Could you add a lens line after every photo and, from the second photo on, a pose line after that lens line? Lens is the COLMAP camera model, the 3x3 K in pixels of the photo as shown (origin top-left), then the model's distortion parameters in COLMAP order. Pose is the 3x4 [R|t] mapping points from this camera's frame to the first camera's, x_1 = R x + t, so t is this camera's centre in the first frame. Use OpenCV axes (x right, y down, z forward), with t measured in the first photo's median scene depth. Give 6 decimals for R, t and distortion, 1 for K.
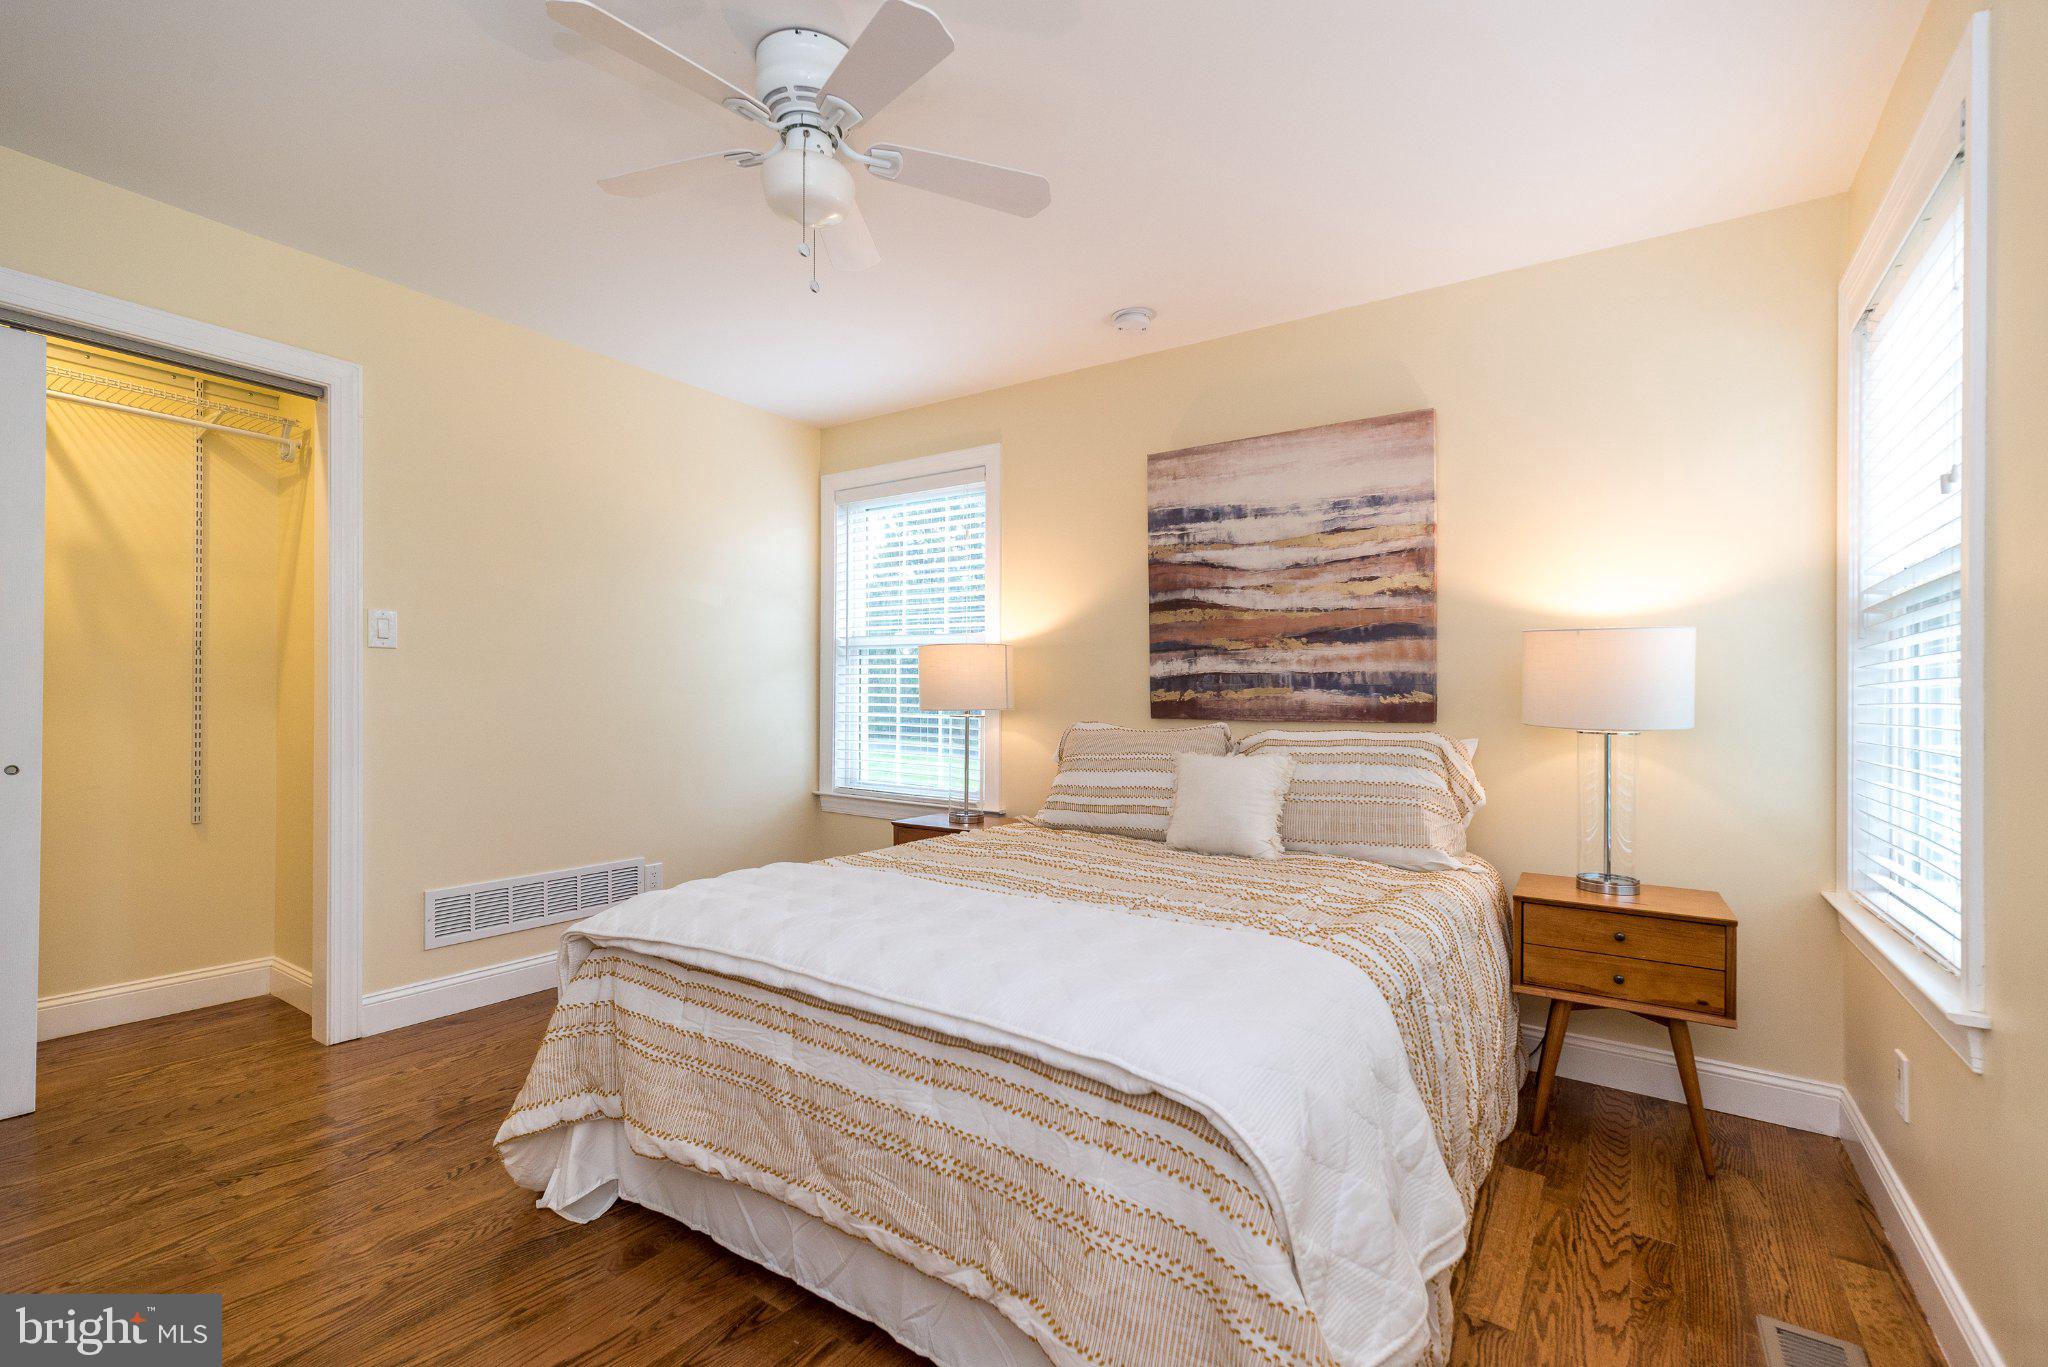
lens RADIAL K [[897.7, 0, 1032.0], [0, 897.7, 712.8], [0, 0, 1]] dist [0.000891, 0.000040]
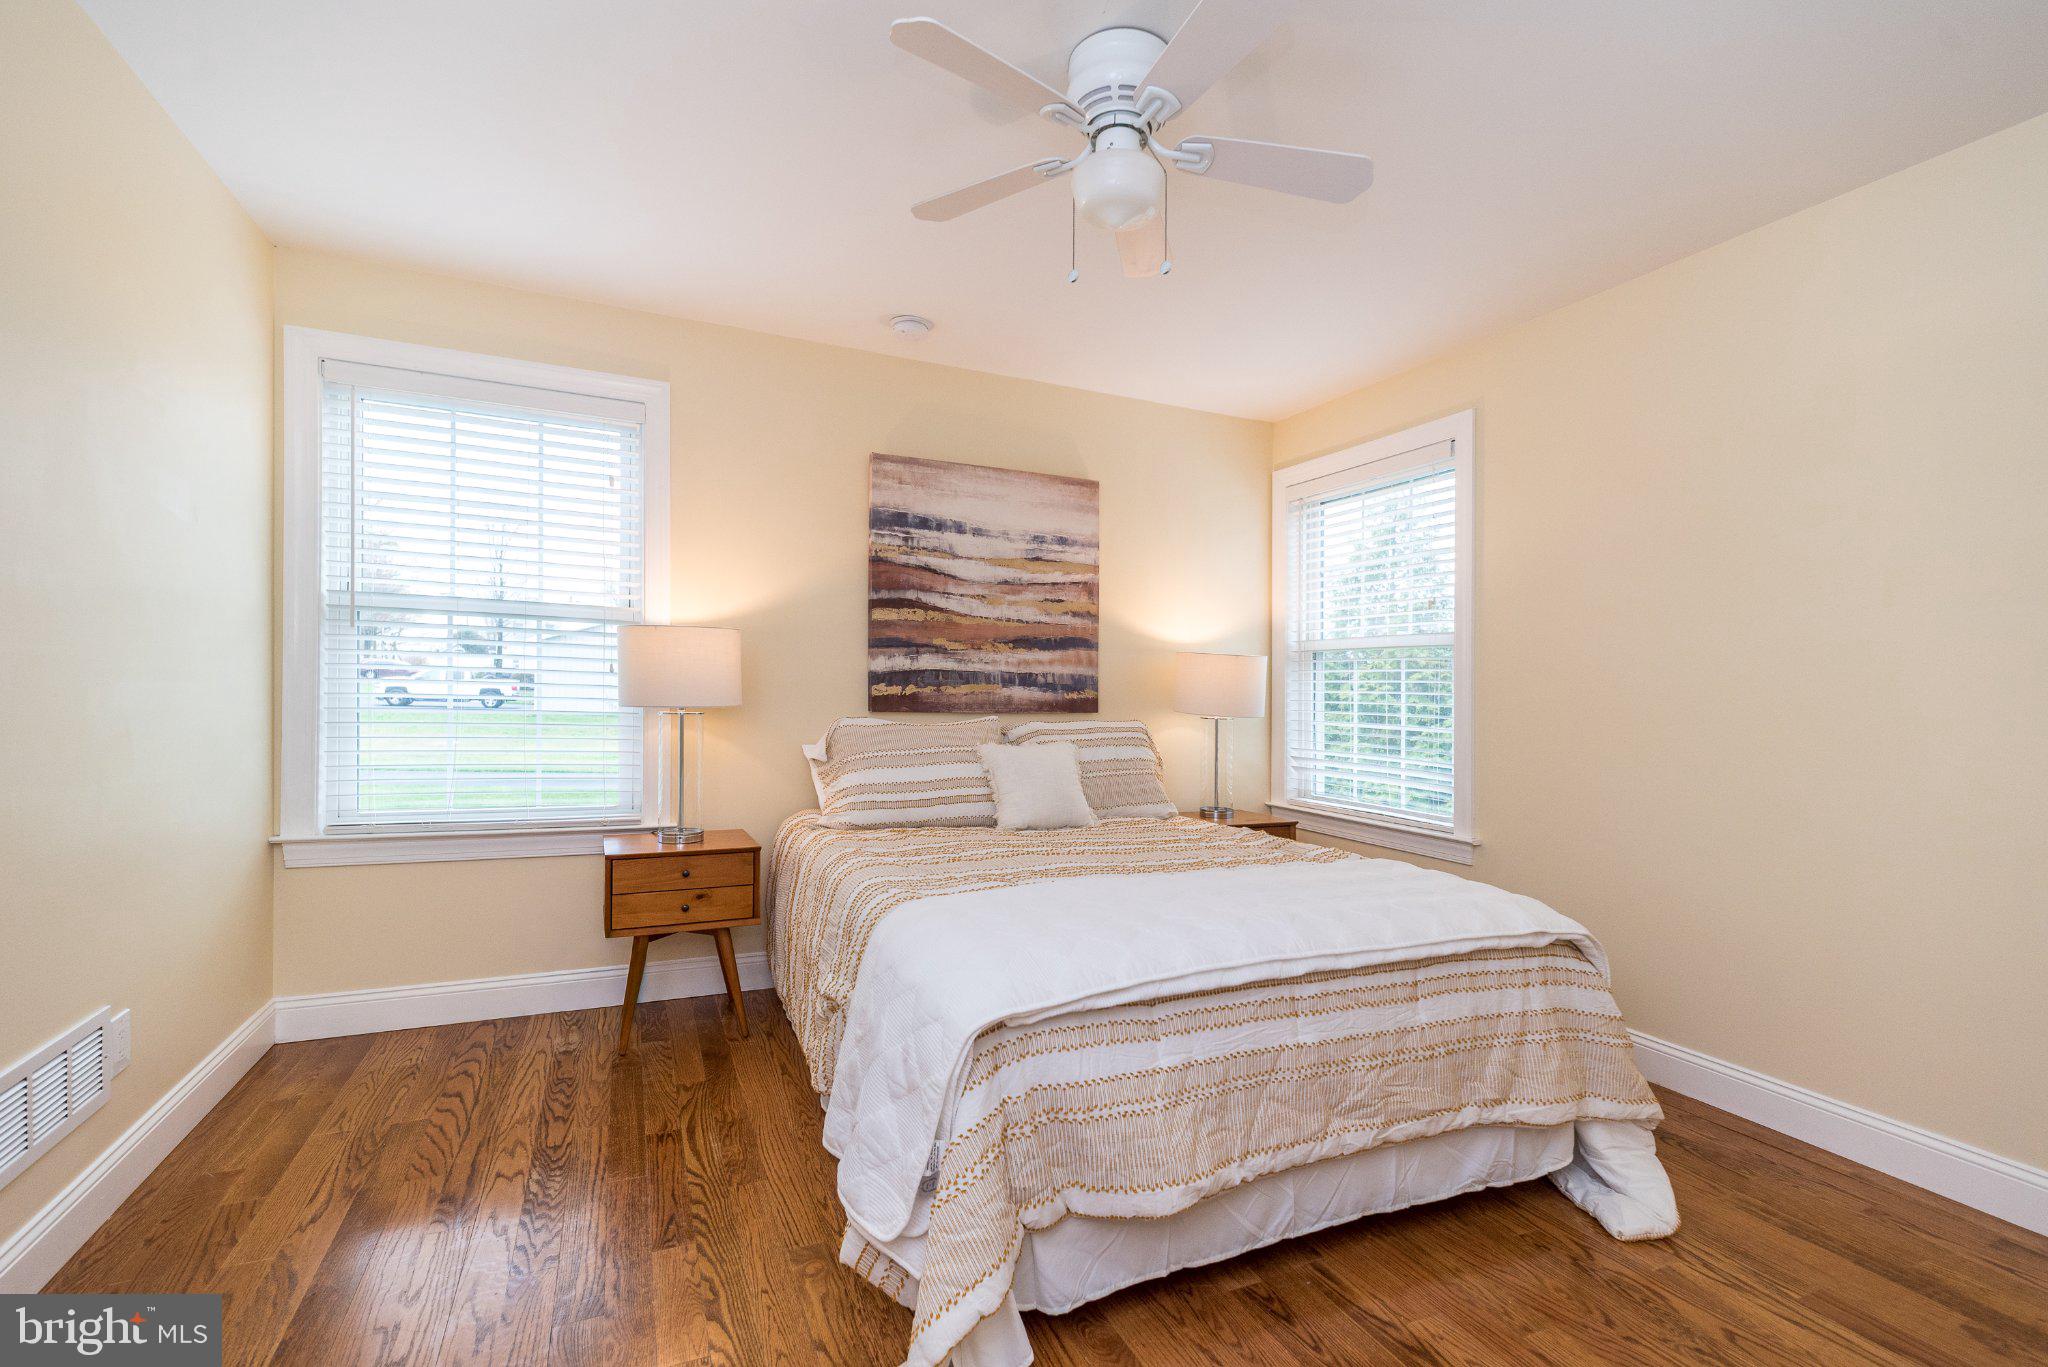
lens RADIAL K [[889.6, 0, 1026.6], [0, 889.6, 687.4], [0, 0, 1]] dist [0.001884, 0.000201]
pose [[0.534924, 0.002225, 0.844897, -0.677321], [-0.004323, 0.999991, 0.000104, -0.024354], [-0.844889, -0.003708, 0.534929, 0.338079]]
